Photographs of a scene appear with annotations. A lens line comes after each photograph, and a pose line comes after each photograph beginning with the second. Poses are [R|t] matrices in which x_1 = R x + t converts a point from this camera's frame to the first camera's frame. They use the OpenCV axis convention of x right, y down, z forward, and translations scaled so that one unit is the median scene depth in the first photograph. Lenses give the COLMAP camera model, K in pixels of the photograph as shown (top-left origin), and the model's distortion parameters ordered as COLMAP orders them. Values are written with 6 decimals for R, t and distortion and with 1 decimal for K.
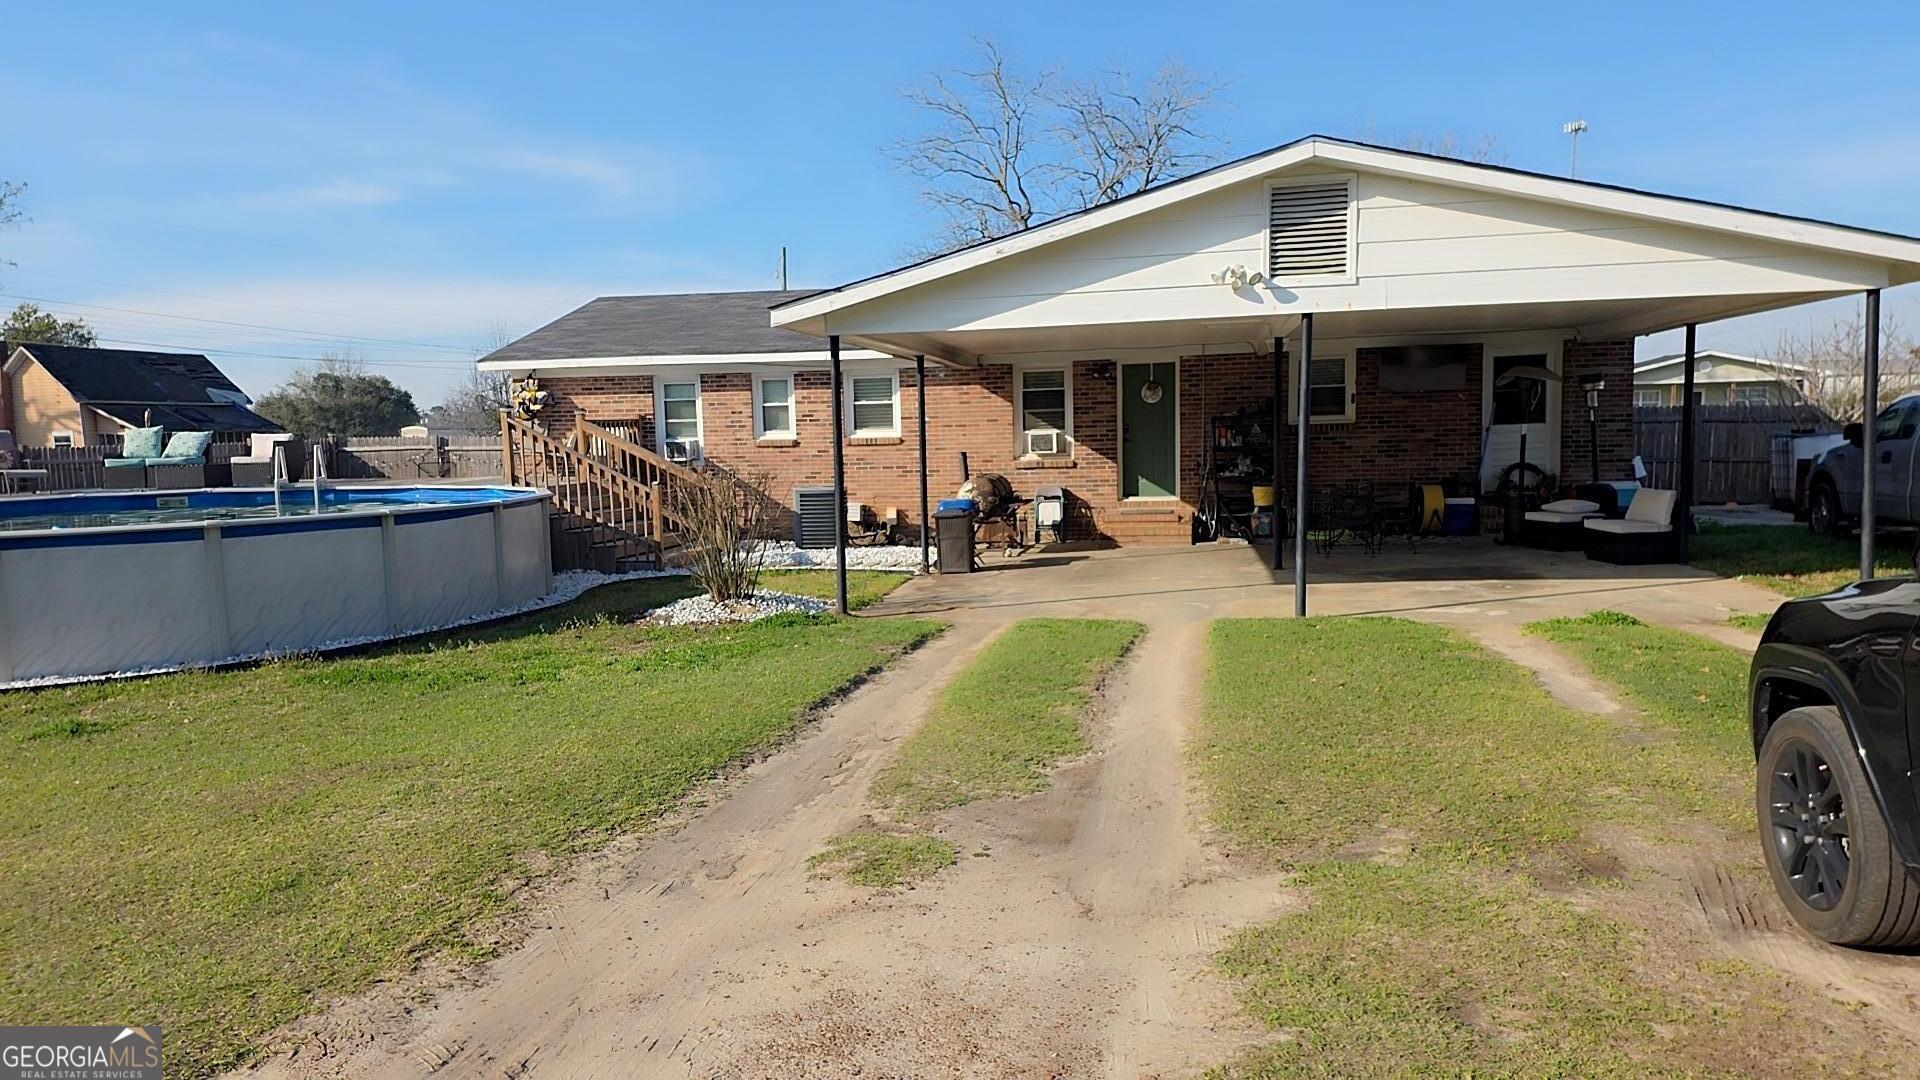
lens RADIAL K [[1268.0, 0, 956.0], [0, 1268.0, 543.1], [0, 0, 1]] dist [0.002471, -0.022116]
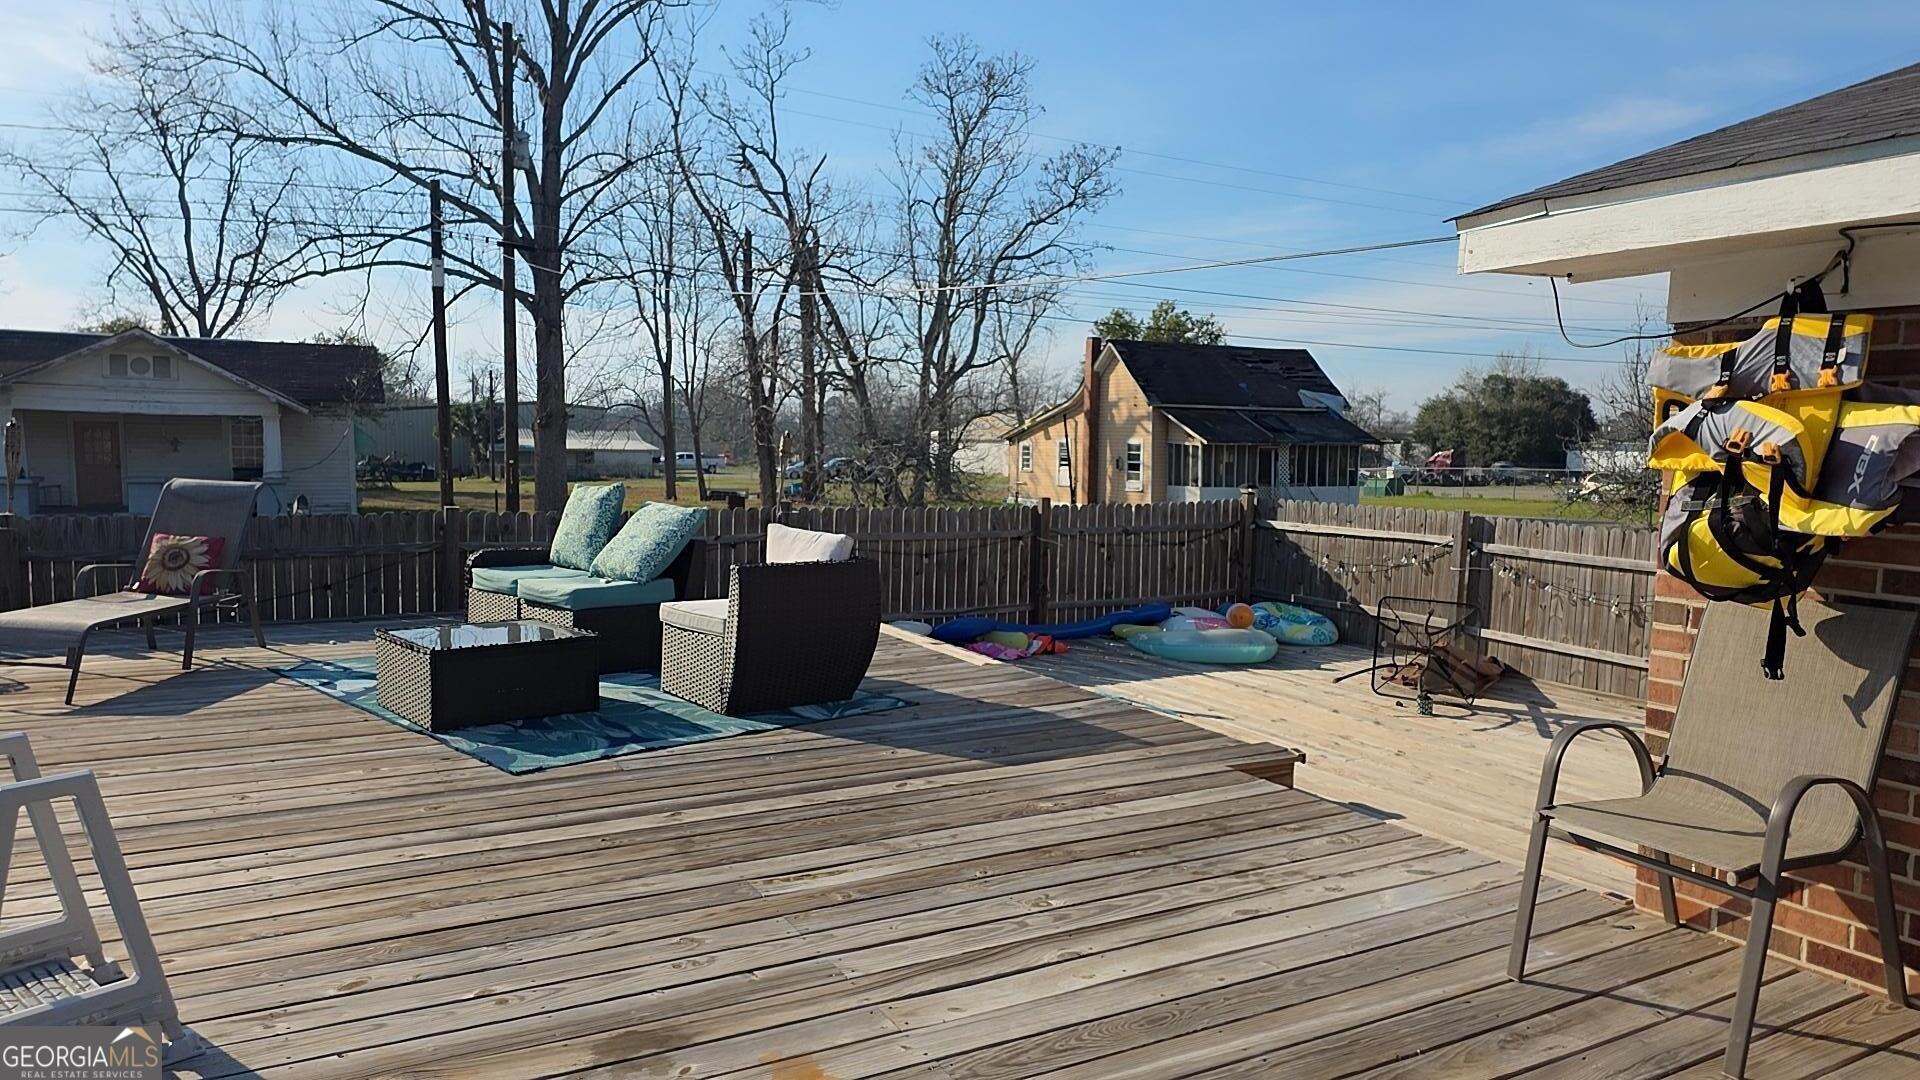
lens RADIAL K [[1268.0, 0, 952.7], [0, 1268.0, 543.5], [0, 0, 1]] dist [0.002471, -0.022116]
pose [[0.638225, 0.091256, -0.764422, -0.092947], [-0.093195, 0.994805, 0.040949, -0.032508], [0.764188, 0.045106, 0.643414, 0.272948]]
